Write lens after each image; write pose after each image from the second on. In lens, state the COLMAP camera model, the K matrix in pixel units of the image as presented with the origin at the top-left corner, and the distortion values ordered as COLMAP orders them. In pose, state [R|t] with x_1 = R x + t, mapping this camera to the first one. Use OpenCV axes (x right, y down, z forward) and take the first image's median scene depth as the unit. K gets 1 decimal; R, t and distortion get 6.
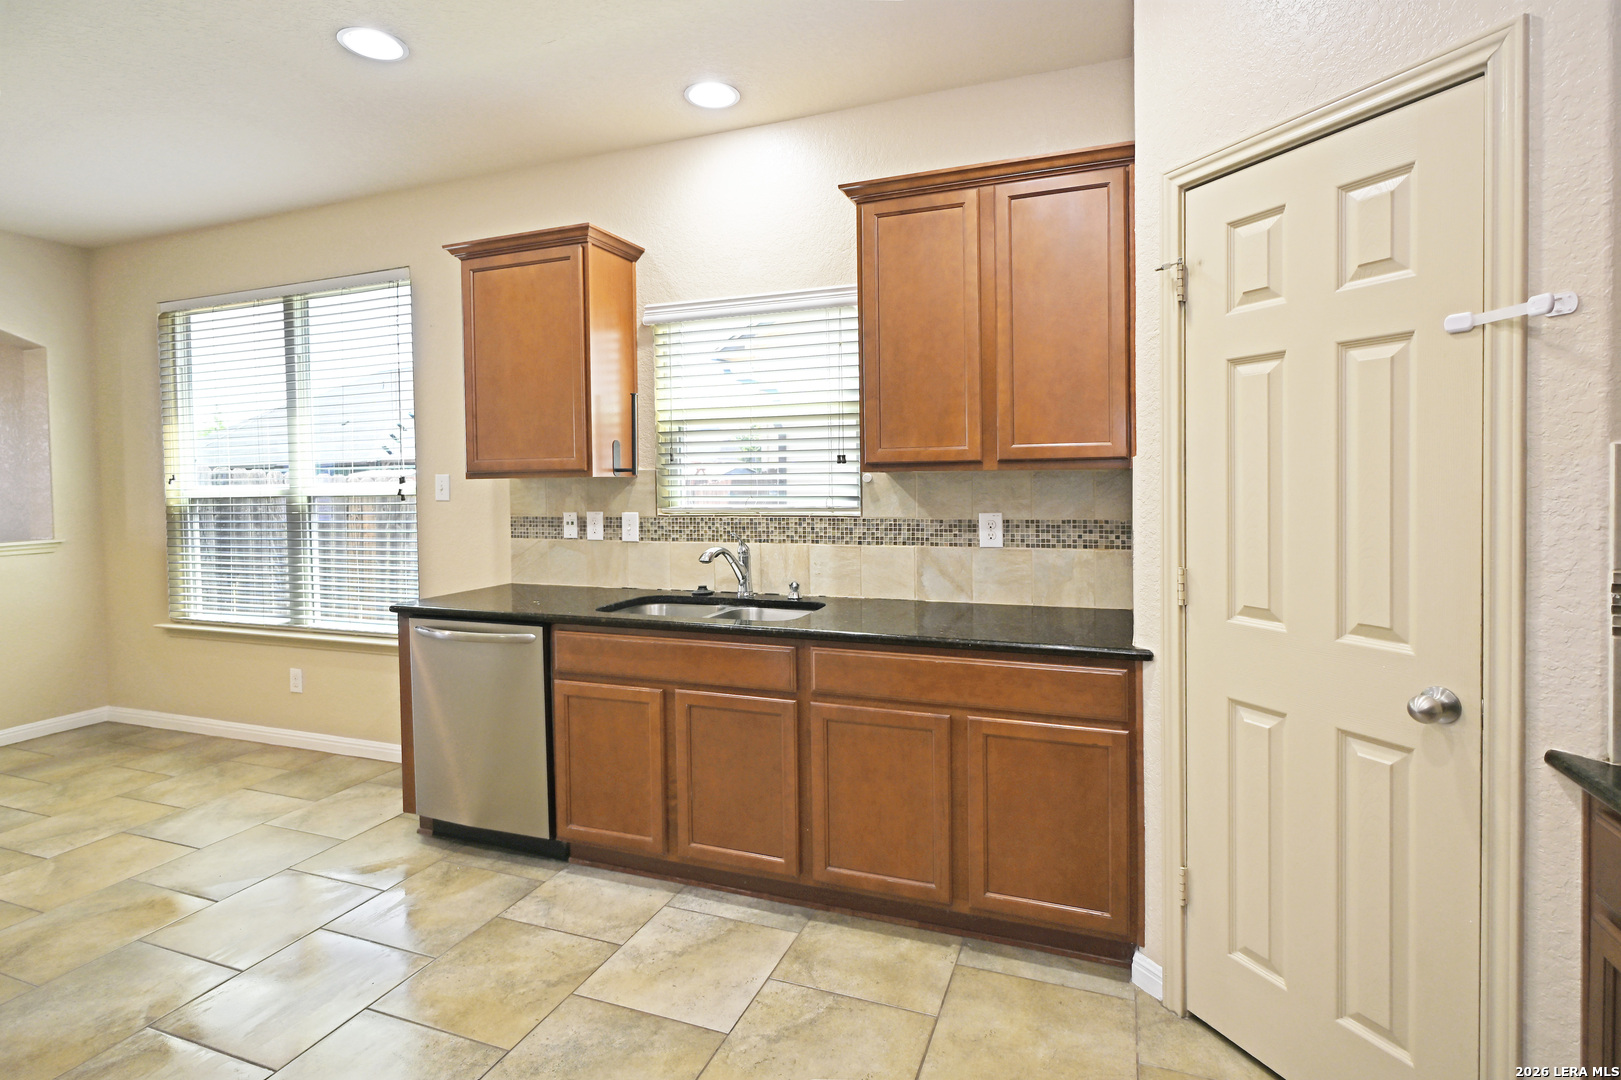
lens RADIAL K [[831.0, 0, 863.8], [0, 831.0, 487.4], [0, 0, 1]] dist [0.005733, 0.001076]
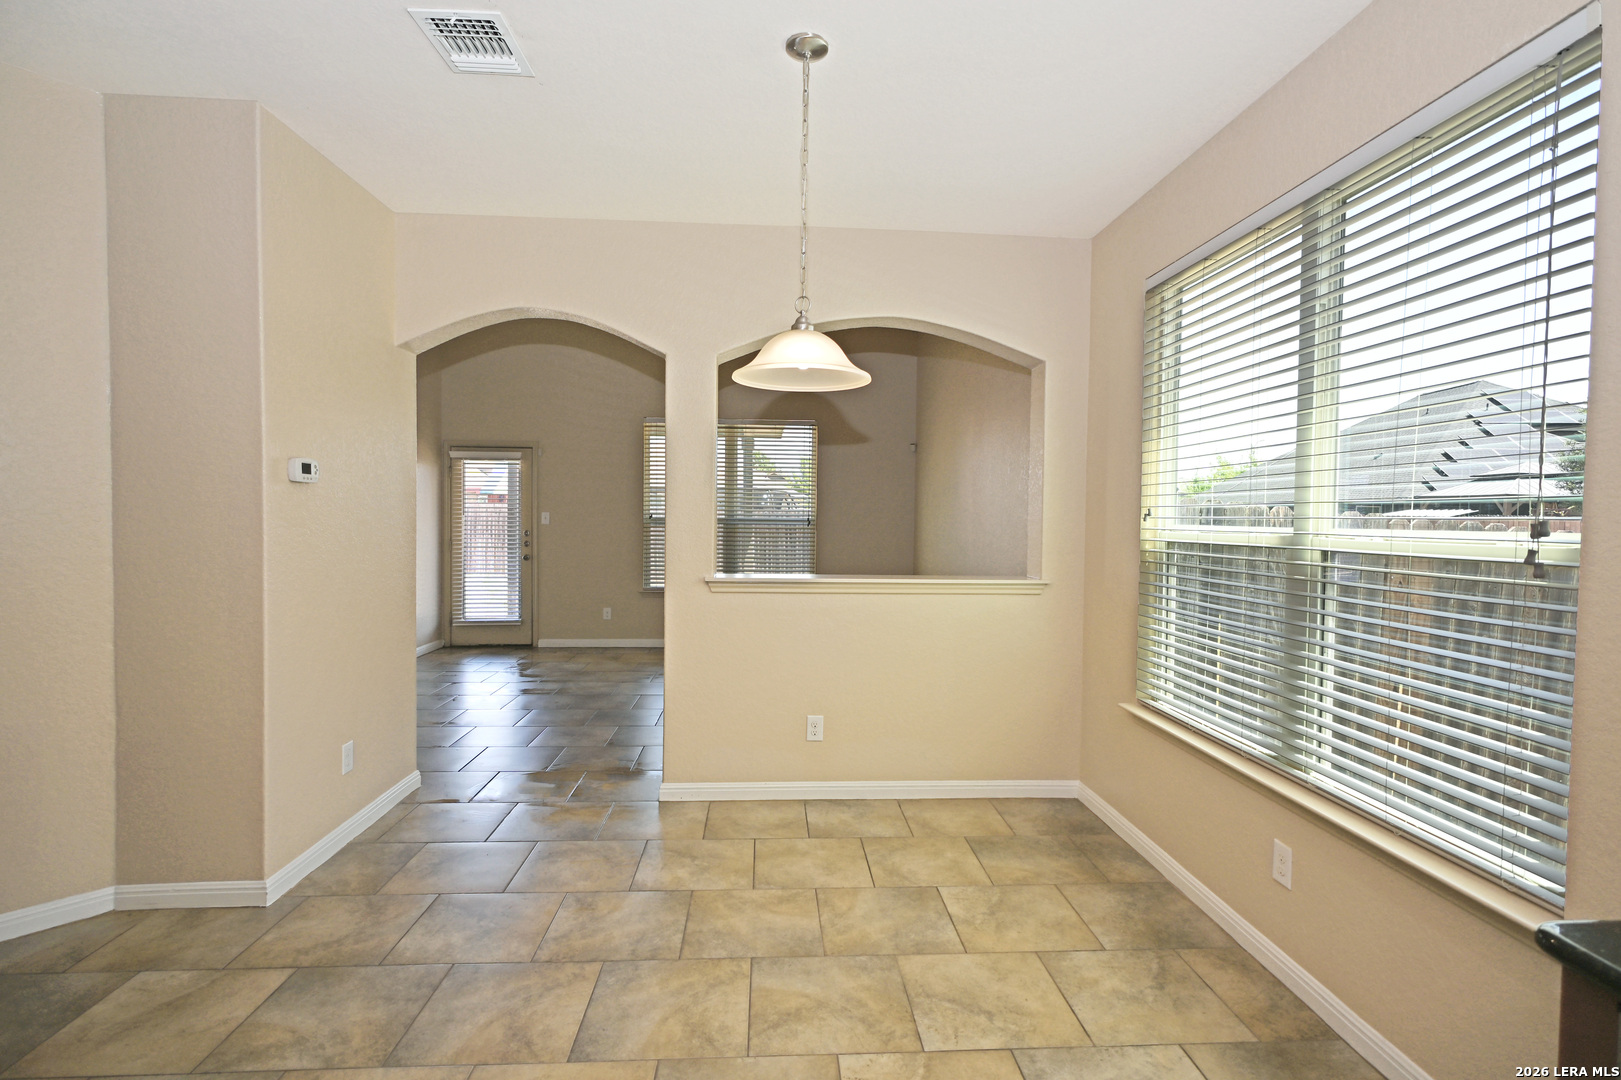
lens RADIAL K [[831.0, 0, 809.8], [0, 831.0, 541.9], [0, 0, 1]] dist [0.005733, 0.001076]
pose [[0.400499, 0.054185, -0.914694, -0.276296], [-0.039788, 0.998337, 0.041719, -0.004769], [0.915433, 0.019686, 0.401989, 0.432694]]
